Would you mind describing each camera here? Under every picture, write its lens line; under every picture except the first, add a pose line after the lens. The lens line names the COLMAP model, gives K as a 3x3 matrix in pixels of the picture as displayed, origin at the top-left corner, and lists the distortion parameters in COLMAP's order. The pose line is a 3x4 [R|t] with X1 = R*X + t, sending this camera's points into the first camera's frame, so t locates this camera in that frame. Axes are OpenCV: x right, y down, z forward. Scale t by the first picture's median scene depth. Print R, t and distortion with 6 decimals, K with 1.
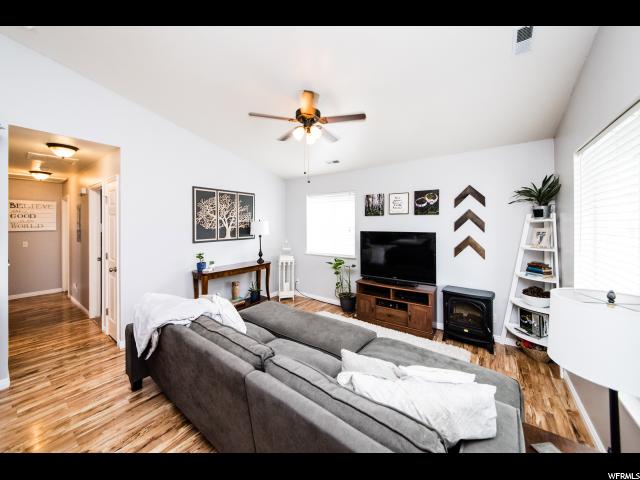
lens RADIAL K [[237.4, 0, 320.0], [0, 237.4, 221.6], [0, 0, 1]] dist [-0.015910, -0.000051]
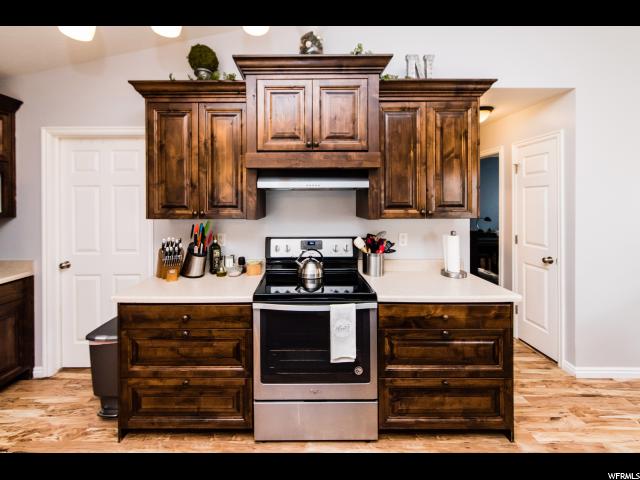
lens RADIAL K [[258.1, 0, 320.2], [0, 258.1, 200.2], [0, 0, 1]] dist [0.000848, 0.000197]
pose [[0.601459, 0.003193, -0.798897, -0.844119], [0.007018, 0.999932, 0.009280, 0.006129], [0.798873, -0.011188, 0.601396, -0.078933]]
